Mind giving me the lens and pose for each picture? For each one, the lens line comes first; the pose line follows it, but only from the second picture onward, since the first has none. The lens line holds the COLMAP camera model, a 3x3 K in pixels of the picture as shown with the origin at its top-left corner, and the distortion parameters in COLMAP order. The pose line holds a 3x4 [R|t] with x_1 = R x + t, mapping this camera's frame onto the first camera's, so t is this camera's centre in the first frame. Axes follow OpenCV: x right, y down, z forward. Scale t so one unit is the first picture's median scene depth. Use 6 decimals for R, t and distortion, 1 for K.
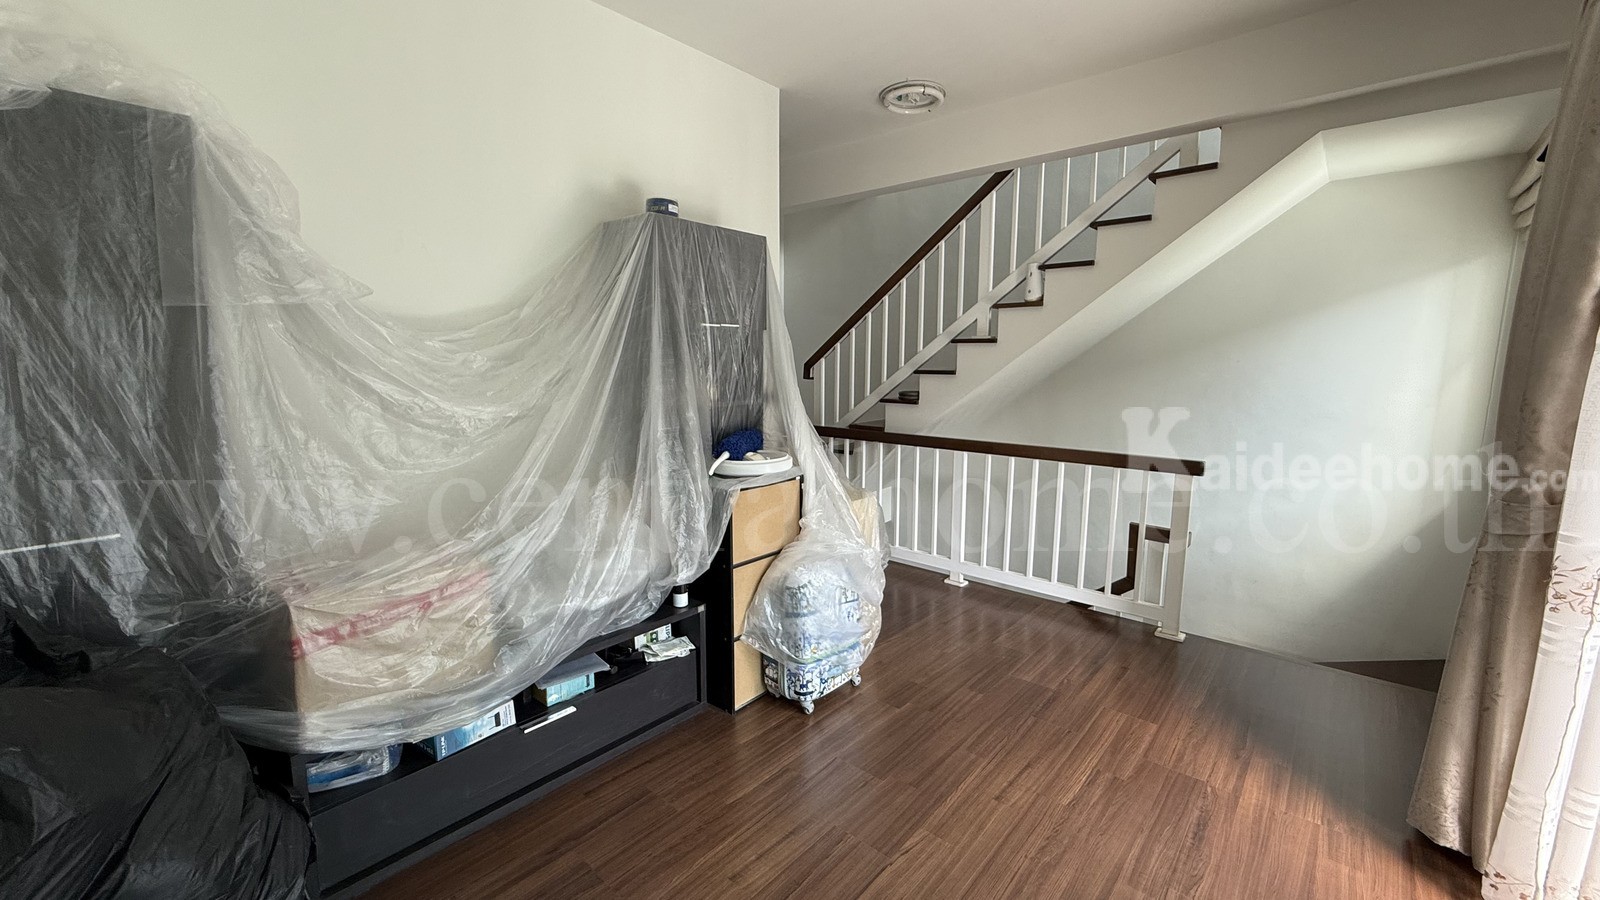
lens RADIAL K [[623.8, 0, 801.3], [0, 623.8, 446.0], [0, 0, 1]] dist [-0.000656, -0.000054]
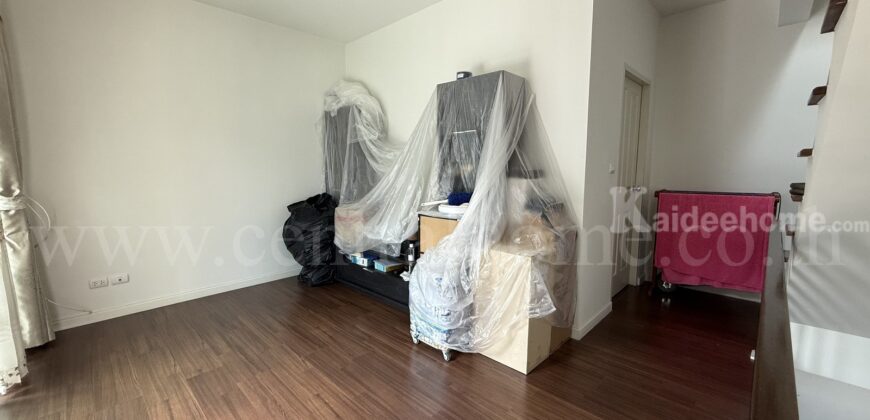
lens RADIAL K [[344.3, 0, 436.5], [0, 344.3, 208.9], [0, 0, 1]] dist [-0.001295, 0.000486]
pose [[-0.032818, 0.128520, -0.991164, 1.114898], [-0.122550, 0.983697, 0.131610, -0.115971], [0.991920, 0.125786, -0.016533, 1.188558]]
